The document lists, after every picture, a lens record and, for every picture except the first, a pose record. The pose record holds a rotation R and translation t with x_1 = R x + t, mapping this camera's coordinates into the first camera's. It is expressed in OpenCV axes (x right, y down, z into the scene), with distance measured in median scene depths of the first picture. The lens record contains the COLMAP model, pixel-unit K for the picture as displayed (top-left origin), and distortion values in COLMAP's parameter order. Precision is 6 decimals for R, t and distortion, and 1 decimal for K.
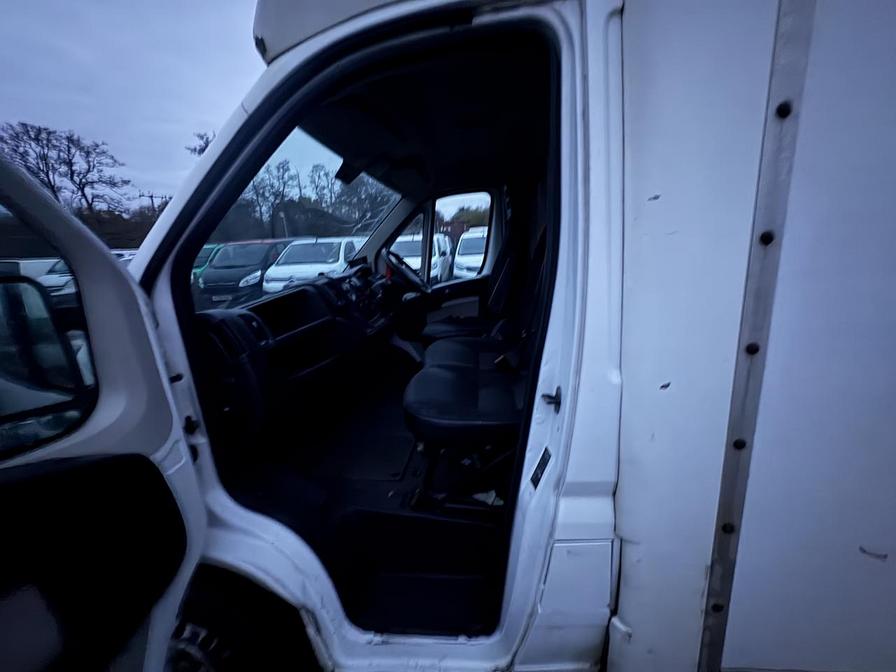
lens RADIAL K [[356.8, 0, 449.2], [0, 356.8, 337.7], [0, 0, 1]] dist [-0.001452, 0.000214]
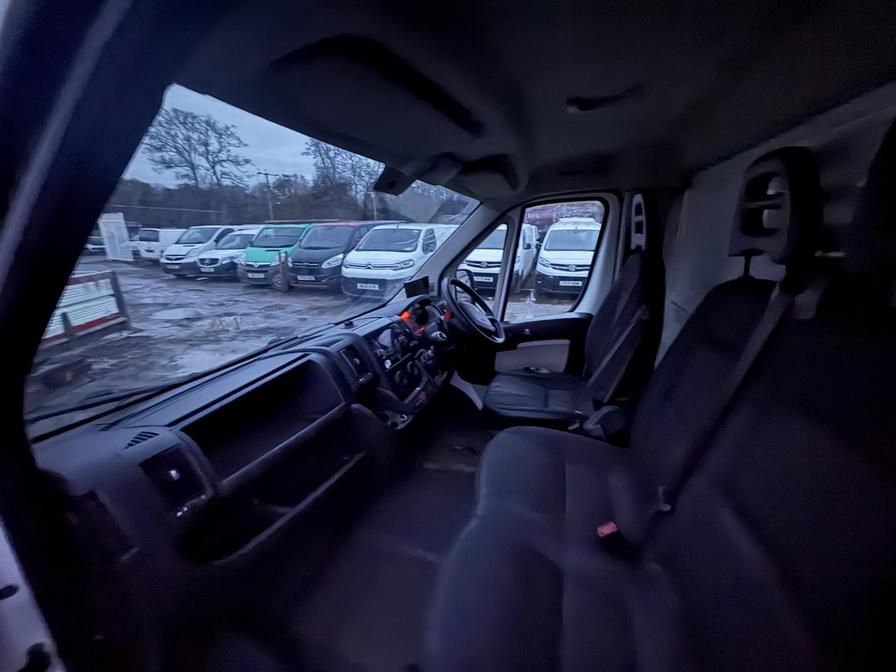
lens RADIAL K [[356.8, 0, 446.1], [0, 356.8, 336.4], [0, 0, 1]] dist [-0.001452, 0.000214]
pose [[0.971582, 0.111503, -0.208794, -0.003060], [-0.102576, 0.993305, 0.053140, -0.032202], [0.213321, -0.030212, 0.976515, 0.053324]]
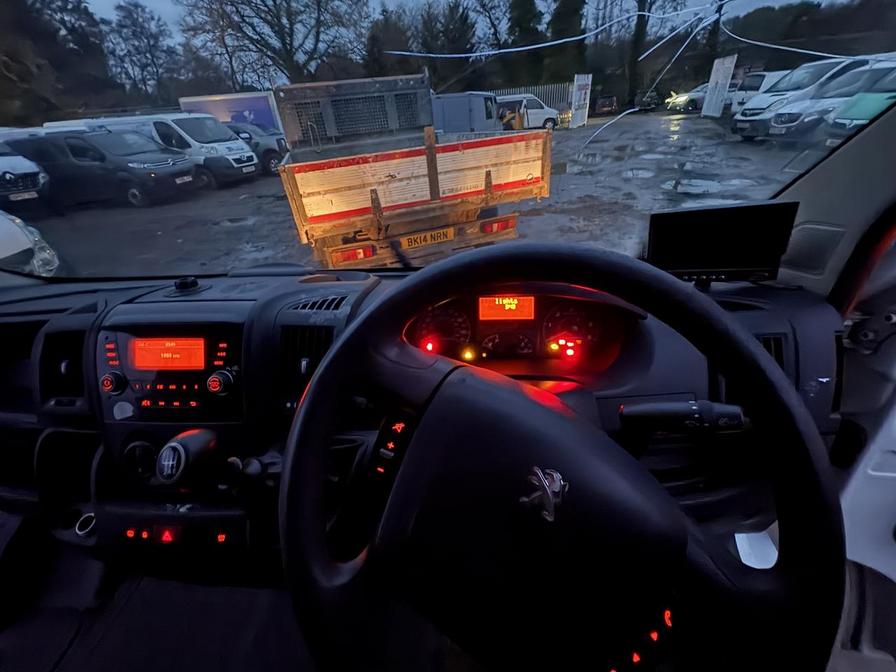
lens RADIAL K [[356.8, 0, 448.2], [0, 356.8, 338.2], [0, 0, 1]] dist [-0.001452, 0.000214]
pose [[0.008256, 0.581051, -0.813825, -0.009802], [-0.171472, 0.802621, 0.571312, -0.054448], [0.985154, 0.134831, 0.106260, 0.179612]]
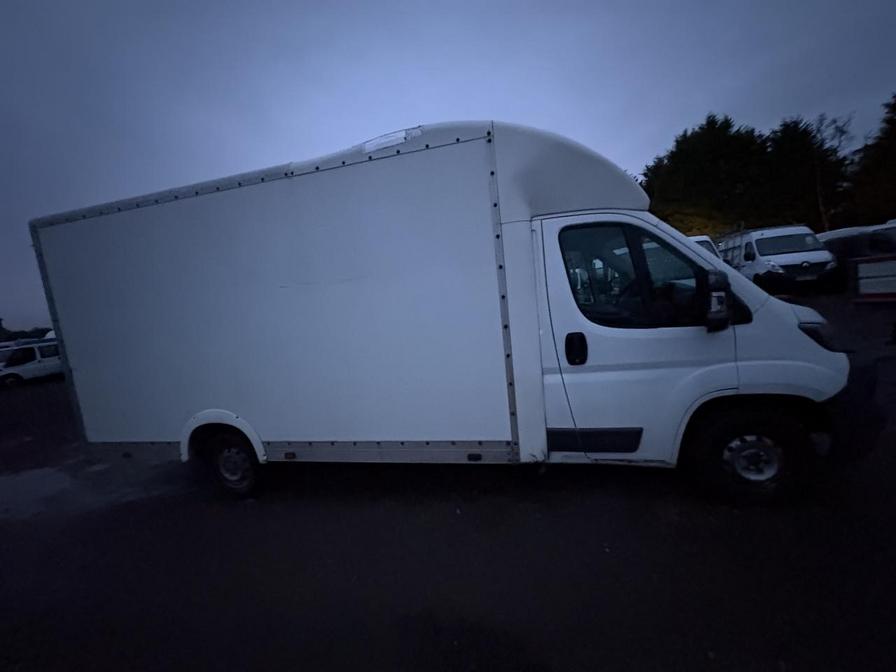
lens RADIAL K [[356.8, 0, 446.9], [0, 356.8, 336.4], [0, 0, 1]] dist [-0.001452, 0.000214]
pose [[-0.972742, 0.155277, 0.172229, 0.068075], [0.206553, 0.917770, 0.339166, -0.125889], [-0.105402, 0.365495, -0.924826, 0.480020]]
